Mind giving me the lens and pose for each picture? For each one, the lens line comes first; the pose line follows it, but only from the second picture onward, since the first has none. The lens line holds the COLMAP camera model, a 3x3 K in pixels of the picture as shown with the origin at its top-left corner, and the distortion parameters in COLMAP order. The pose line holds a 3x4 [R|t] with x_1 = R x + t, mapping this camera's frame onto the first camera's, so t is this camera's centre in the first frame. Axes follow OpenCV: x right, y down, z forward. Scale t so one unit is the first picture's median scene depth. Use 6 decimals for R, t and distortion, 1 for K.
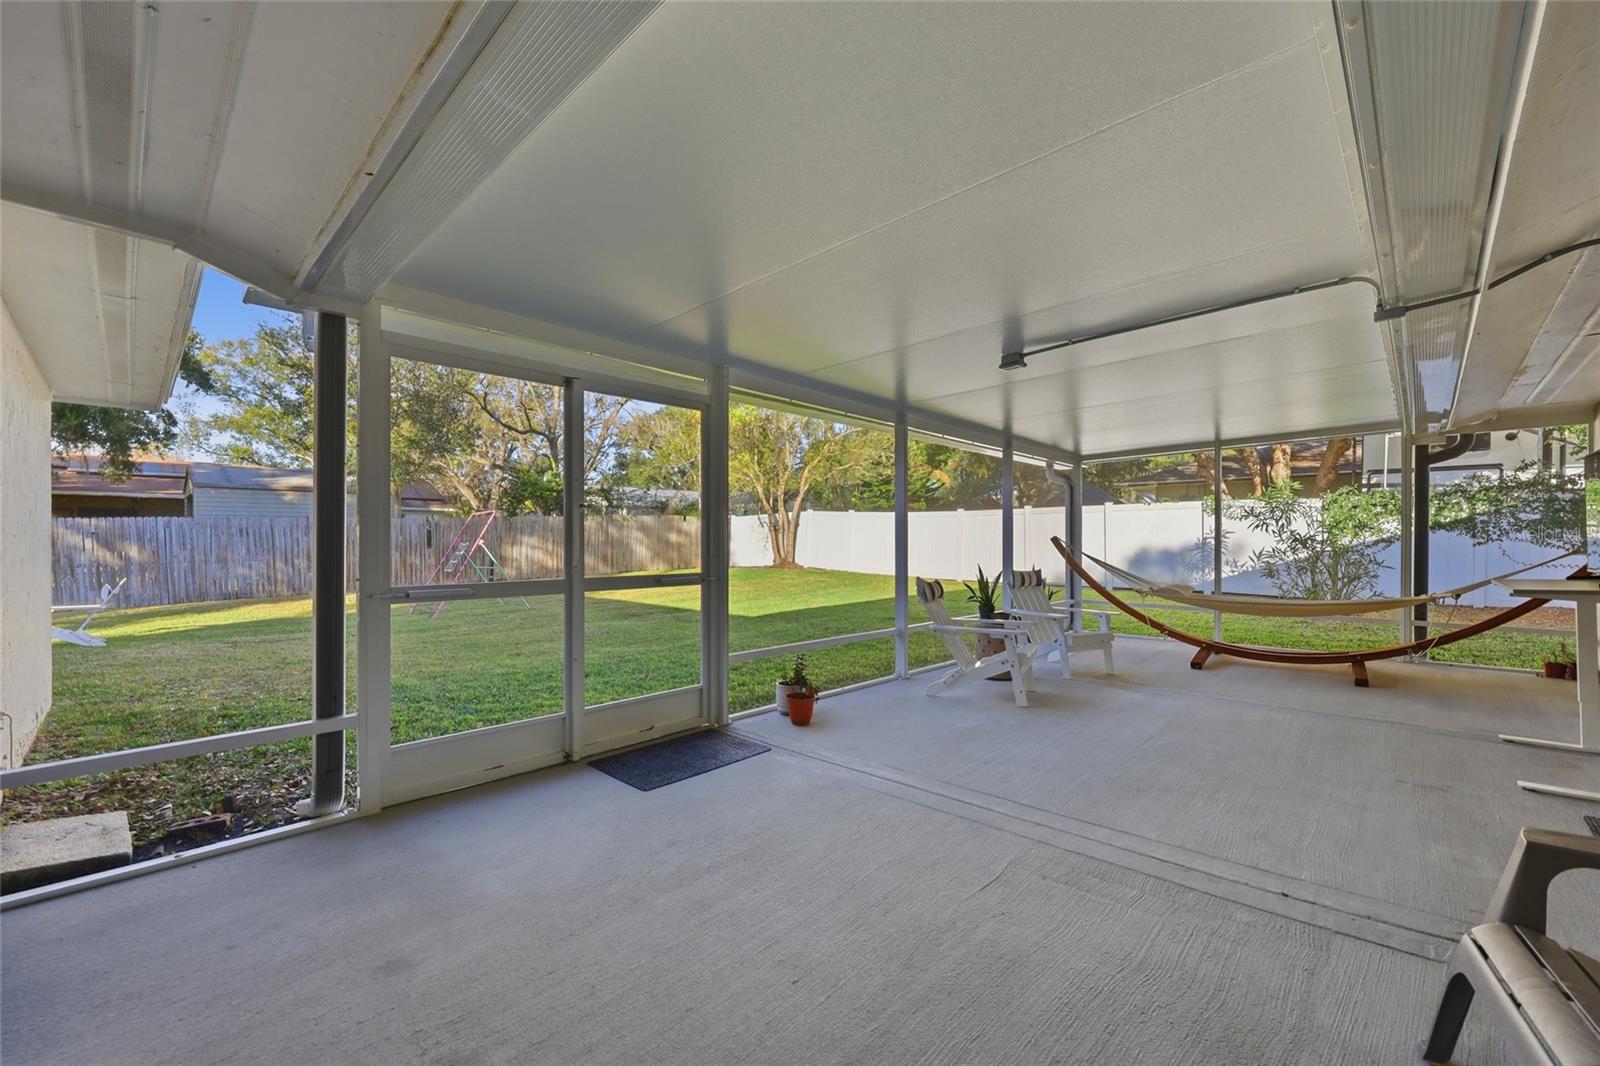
lens RADIAL K [[645.2, 0, 799.6], [0, 645.2, 539.7], [0, 0, 1]] dist [0.001576, 0.000488]
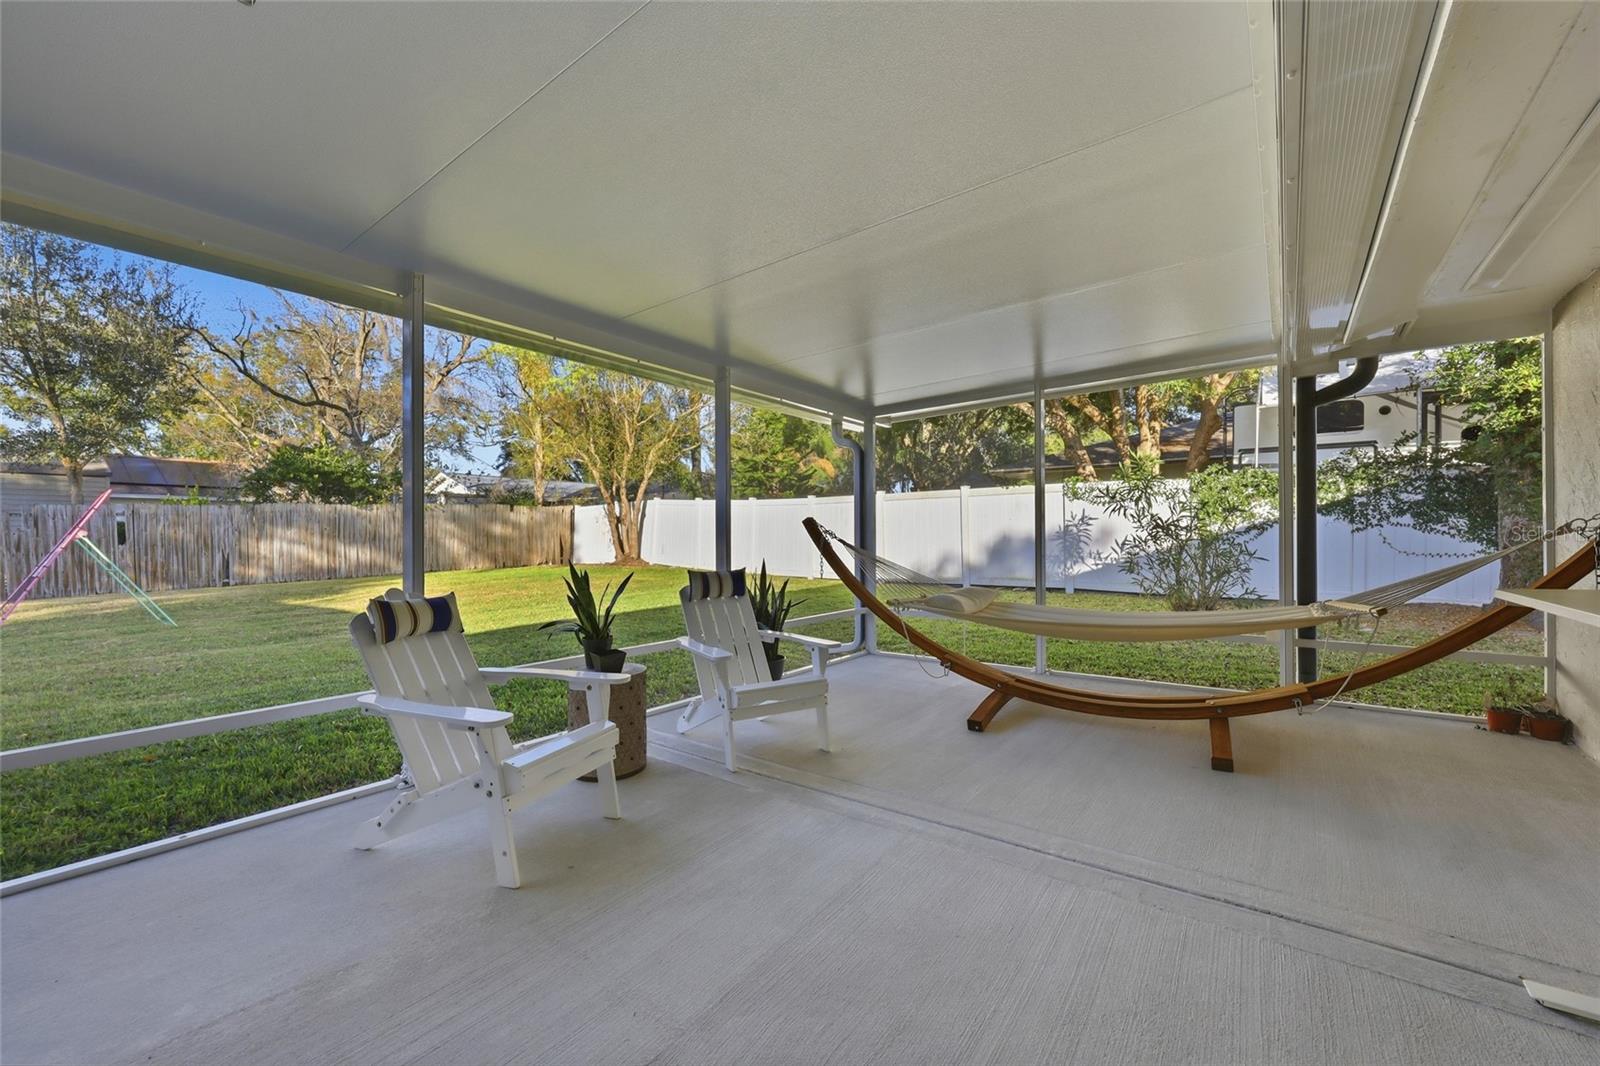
lens RADIAL K [[621.4, 0, 800.0], [0, 621.4, 533.0], [0, 0, 1]] dist [-0.008214, 0.000096]
pose [[0.994852, -0.003901, 0.101265, 0.237793], [0.004170, 0.999988, -0.002441, 0.008939], [-0.101254, 0.002851, 0.994857, 0.265373]]
